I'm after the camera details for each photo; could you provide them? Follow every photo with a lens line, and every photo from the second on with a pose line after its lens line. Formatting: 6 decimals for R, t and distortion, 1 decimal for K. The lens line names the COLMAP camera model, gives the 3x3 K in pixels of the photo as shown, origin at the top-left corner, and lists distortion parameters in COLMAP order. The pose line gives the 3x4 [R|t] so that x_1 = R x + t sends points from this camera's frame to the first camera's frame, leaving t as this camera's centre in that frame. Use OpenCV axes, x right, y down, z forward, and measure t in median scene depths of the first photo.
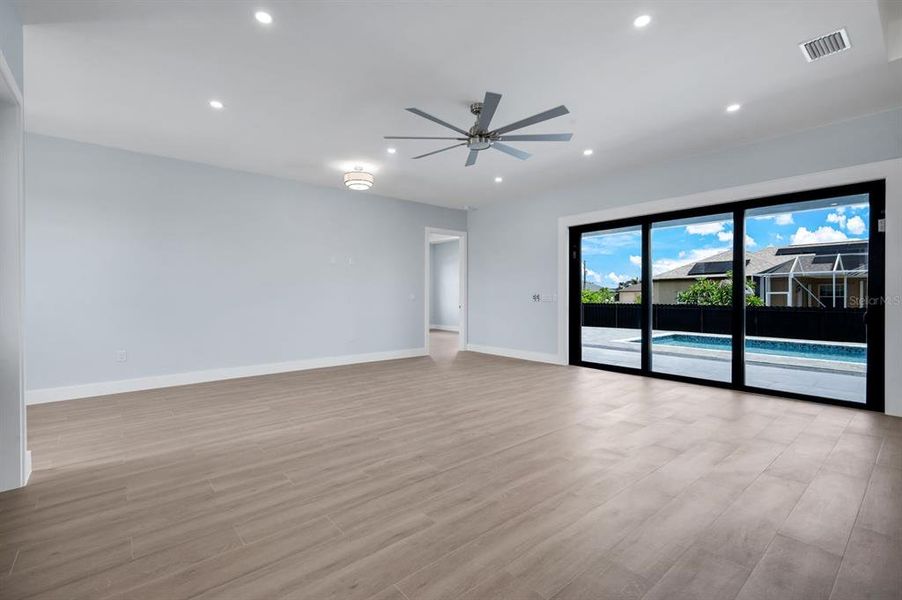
lens RADIAL K [[397.4, 0, 447.1], [0, 397.4, 294.9], [0, 0, 1]] dist [0.010568, 0.000511]
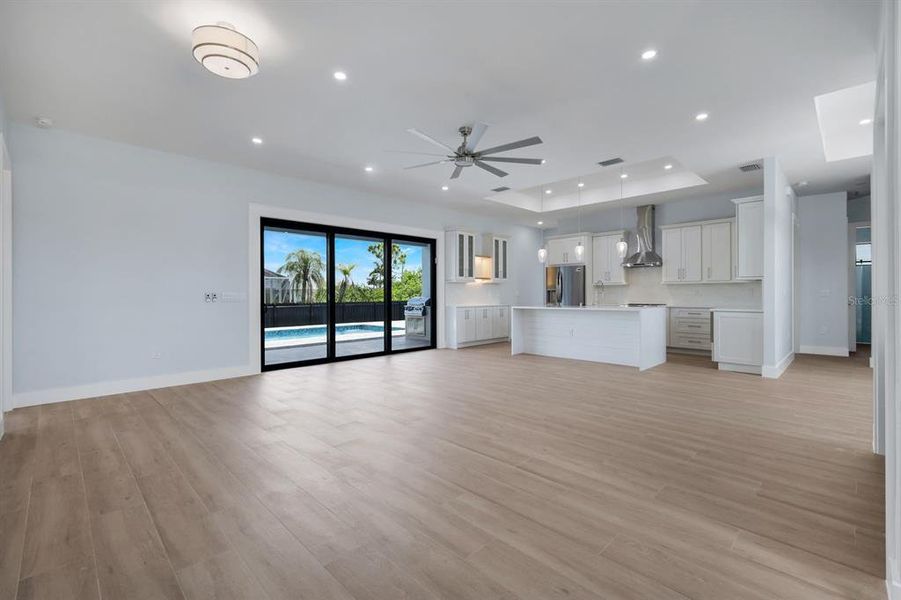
lens RADIAL K [[396.9, 0, 446.6], [0, 396.9, 294.9], [0, 0, 1]] dist [0.010568, 0.000511]
pose [[-0.079726, 0.002383, 0.996814, -0.873557], [0.000701, 0.999997, -0.002335, 0.007124], [-0.996817, 0.000513, -0.079727, 0.936755]]
